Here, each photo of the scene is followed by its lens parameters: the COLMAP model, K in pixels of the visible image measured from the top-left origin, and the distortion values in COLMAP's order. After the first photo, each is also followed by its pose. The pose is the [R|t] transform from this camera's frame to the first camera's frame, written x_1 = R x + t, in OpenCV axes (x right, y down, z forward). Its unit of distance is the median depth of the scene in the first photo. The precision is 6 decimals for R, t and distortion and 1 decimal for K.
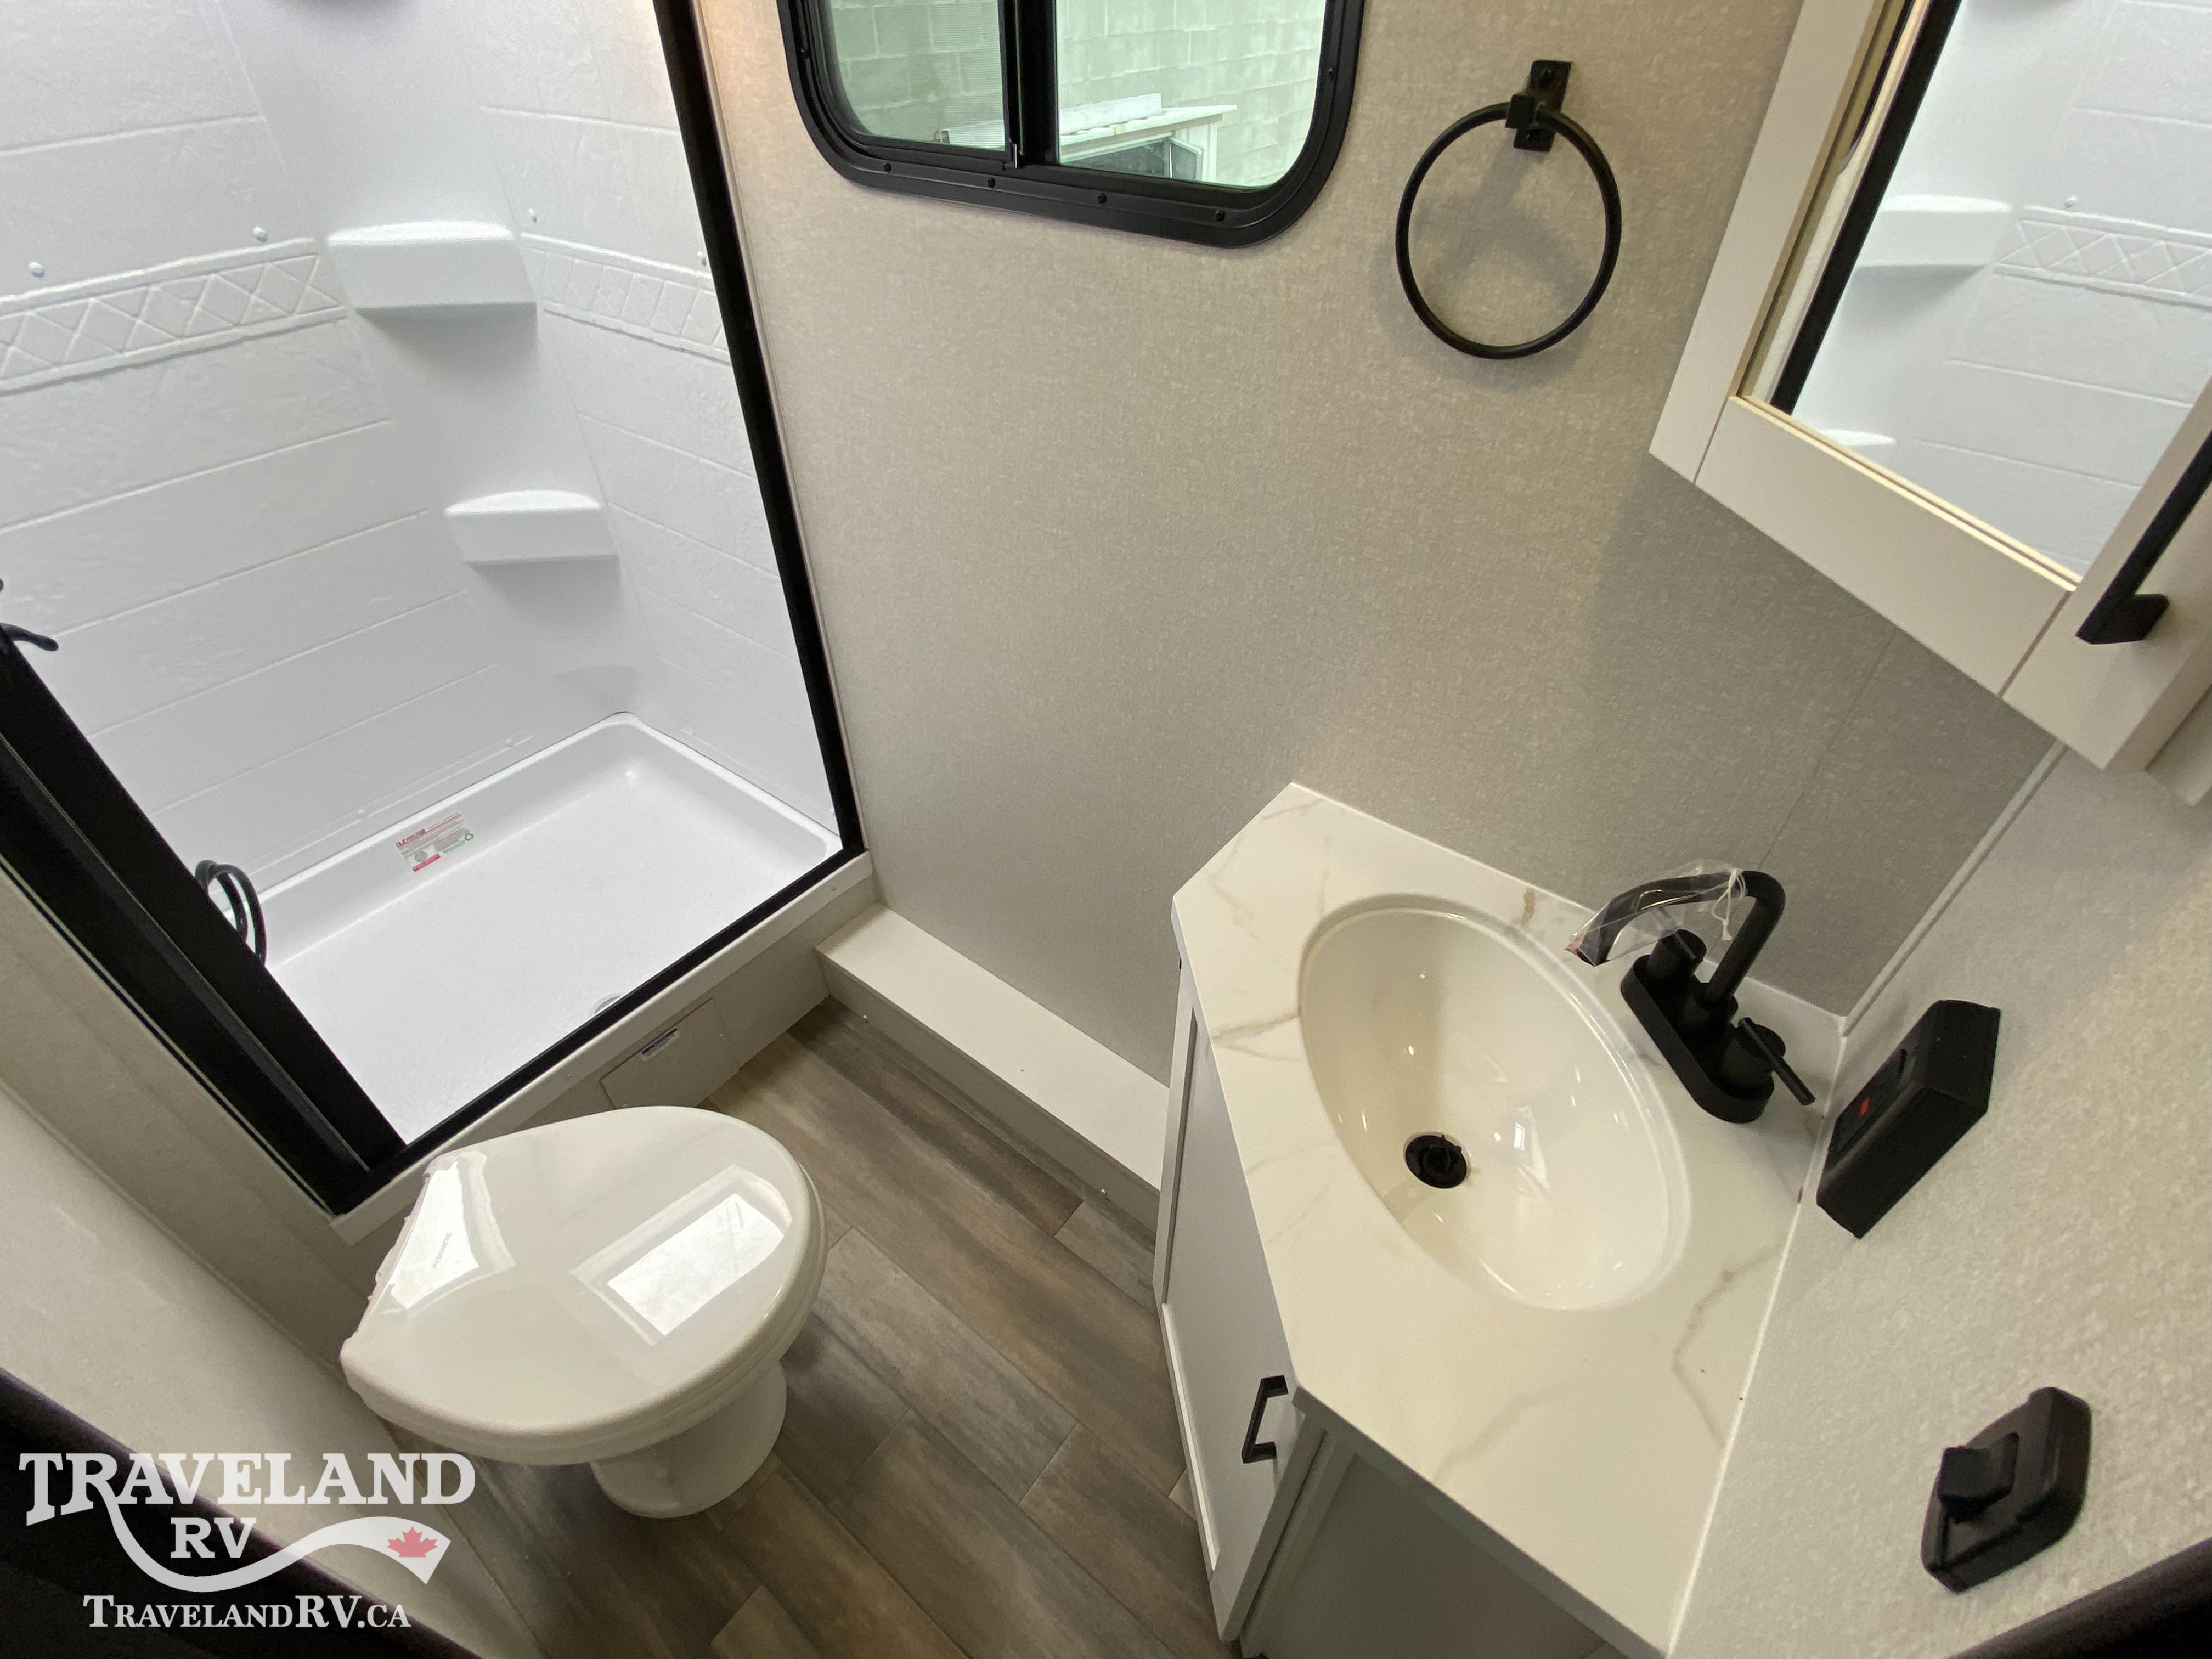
lens RADIAL K [[1006.1, 0, 1098.2], [0, 1006.1, 826.7], [0, 0, 1]] dist [0.021690, -0.020379]
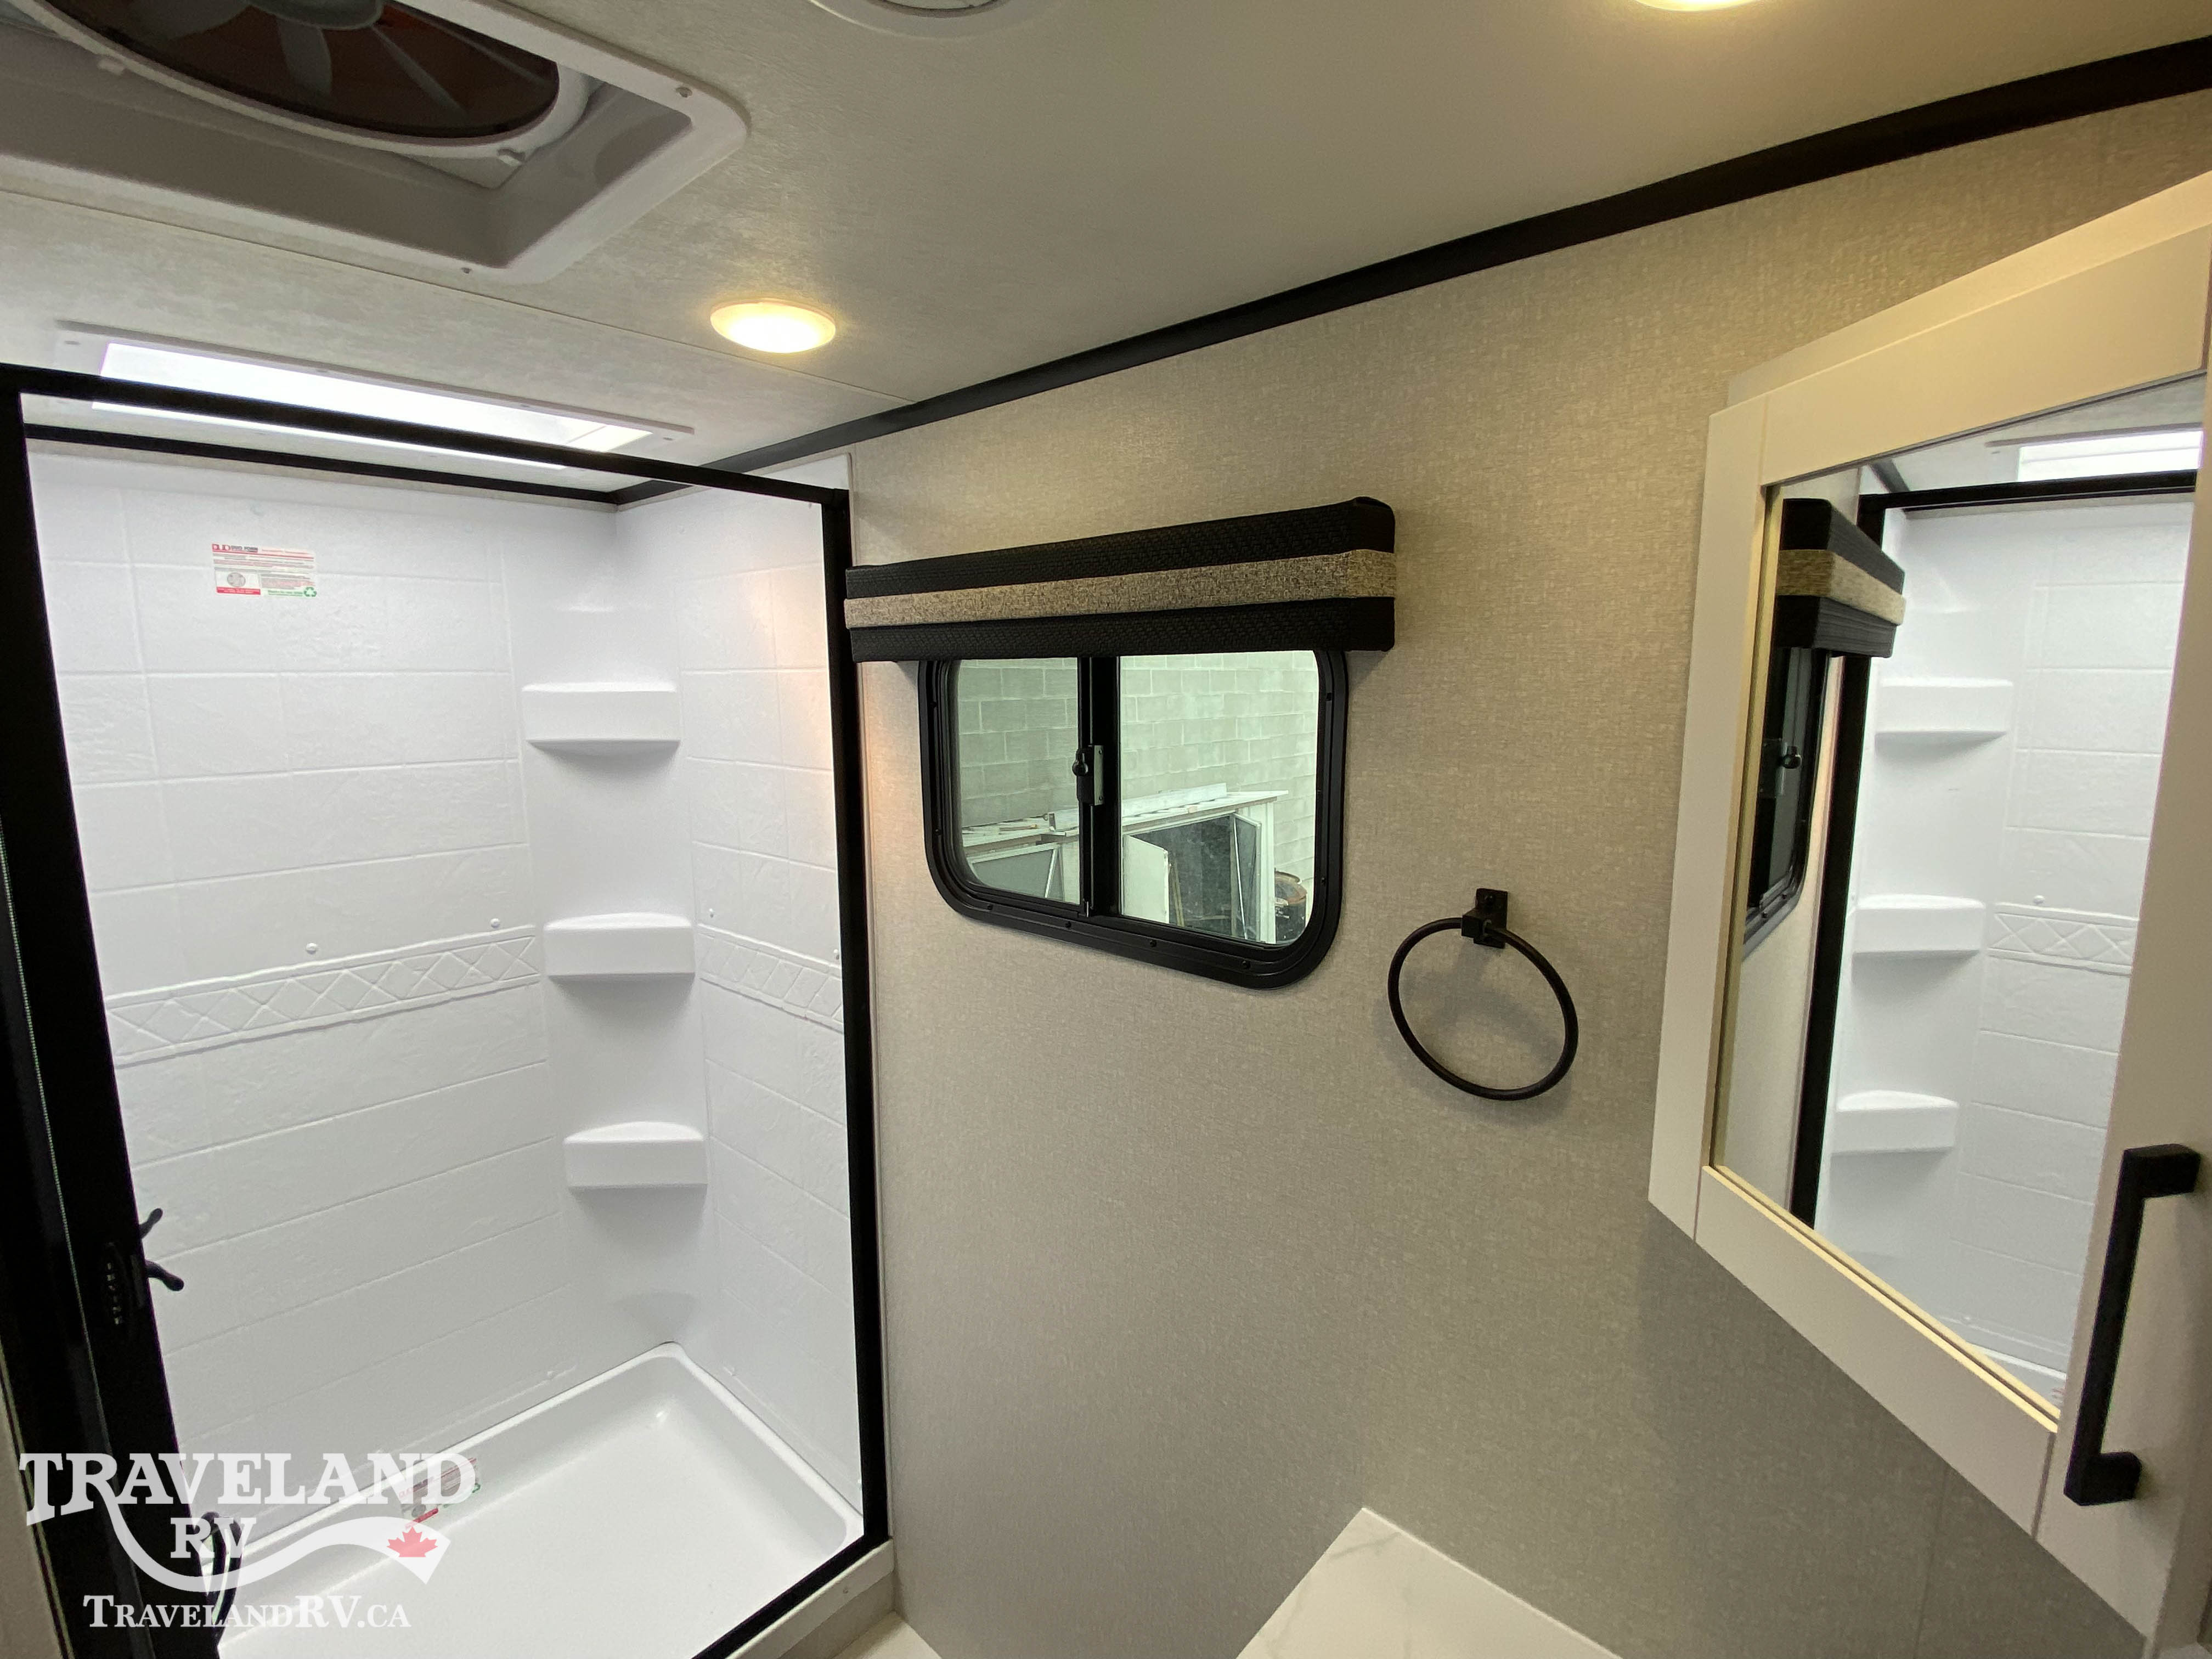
lens RADIAL K [[993.7, 0, 1094.5], [0, 993.7, 830.9], [0, 0, 1]] dist [0.070215, -0.065268]
pose [[0.996352, 0.007495, -0.085013, 0.030449], [-0.051815, 0.844654, -0.532799, -0.067391], [0.067813, 0.535260, 0.841961, -0.107000]]
